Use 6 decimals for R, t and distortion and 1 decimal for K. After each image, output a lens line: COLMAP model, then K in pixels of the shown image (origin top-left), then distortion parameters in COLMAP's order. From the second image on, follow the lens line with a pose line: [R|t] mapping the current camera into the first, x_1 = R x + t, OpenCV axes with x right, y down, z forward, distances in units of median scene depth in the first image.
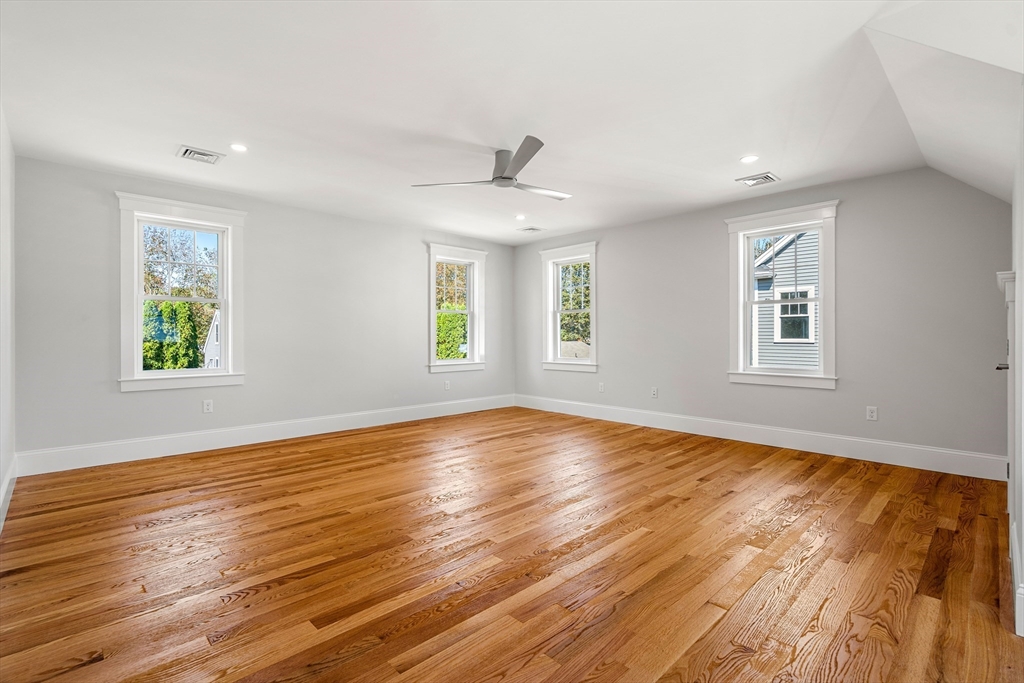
lens RADIAL K [[468.4, 0, 510.8], [0, 468.4, 336.3], [0, 0, 1]] dist [0.001408, 0.000546]
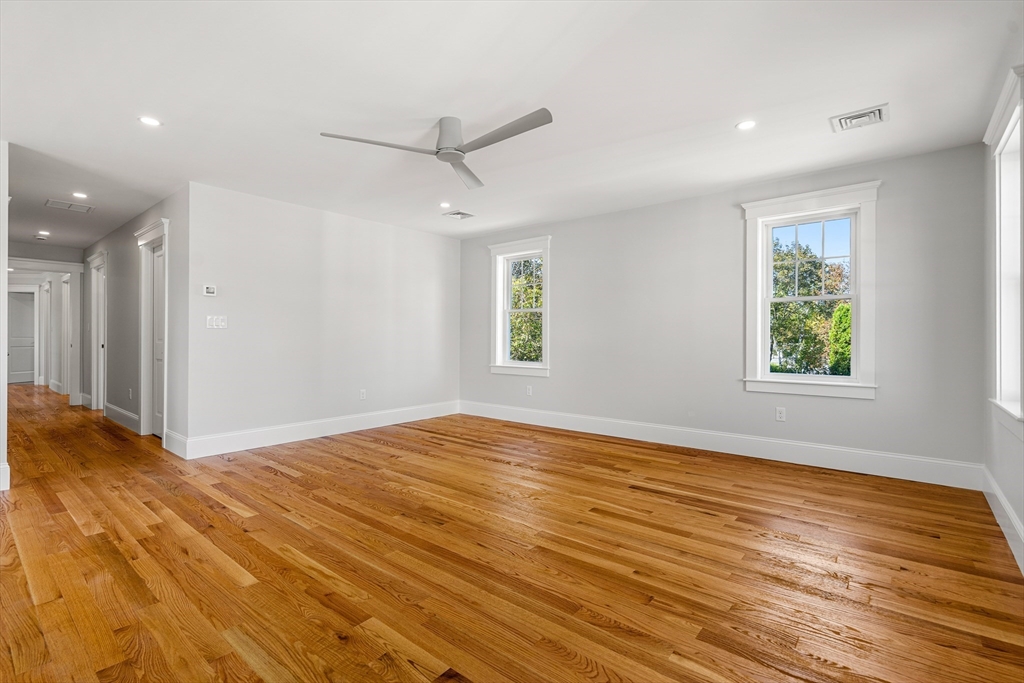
lens RADIAL K [[469.5, 0, 511.9], [0, 469.5, 348.7], [0, 0, 1]] dist [-0.001638, 0.000496]
pose [[0.107486, 0.017754, -0.994048, 0.987882], [-0.003914, 0.999840, 0.017434, 0.009254], [0.994199, 0.002017, 0.107539, 1.211171]]
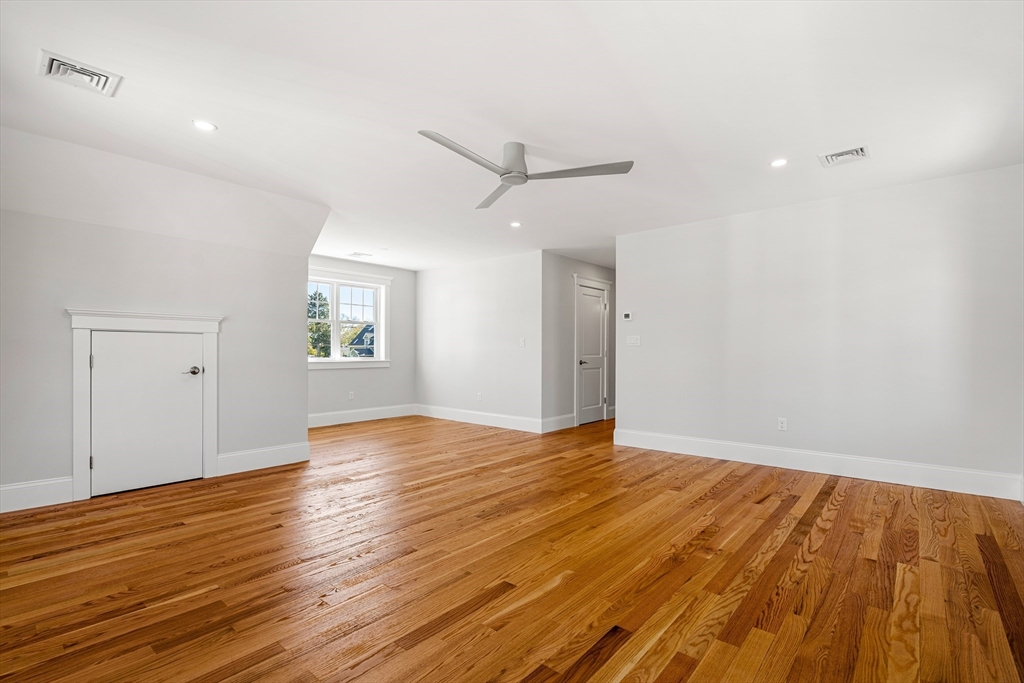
lens RADIAL K [[466.5, 0, 511.4], [0, 466.5, 363.9], [0, 0, 1]] dist [0.004726, -0.000020]
pose [[-0.995778, 0.001216, -0.091782, 0.084476], [-0.001249, 0.999640, 0.026801, -0.003419], [0.091781, 0.026803, -0.995418, 2.220986]]
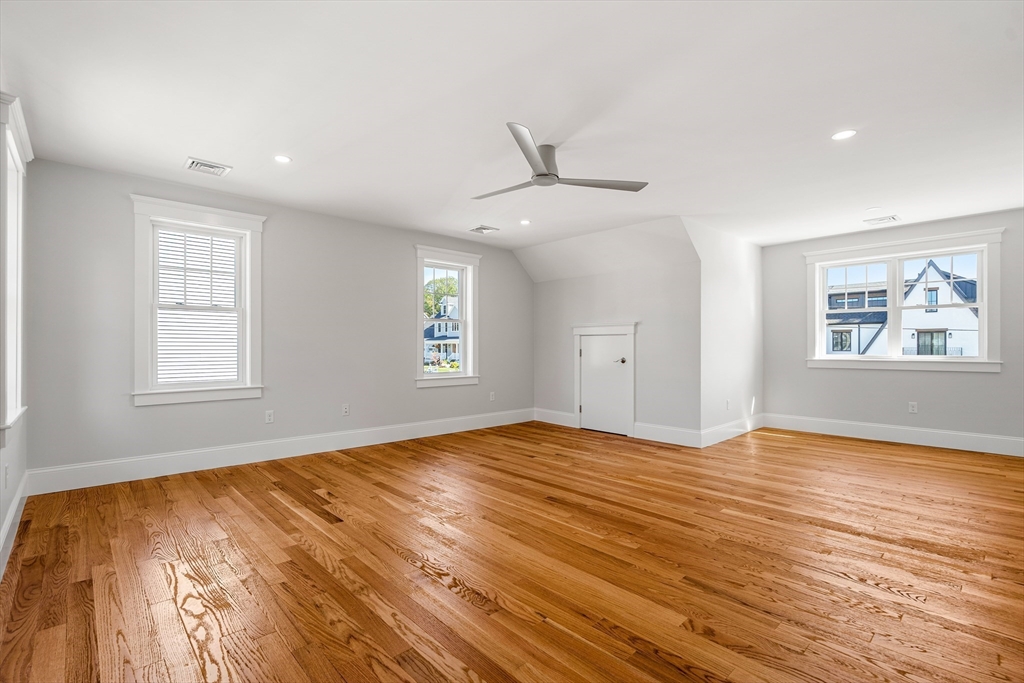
lens RADIAL K [[466.2, 0, 512.0], [0, 466.2, 341.5], [0, 0, 1]] dist [-0.002115, 0.000082]
pose [[0.012676, 0.014720, 0.999811, -1.093888], [0.000545, 0.999891, -0.014728, 0.002680], [-0.999920, 0.000732, 0.012666, 1.249292]]
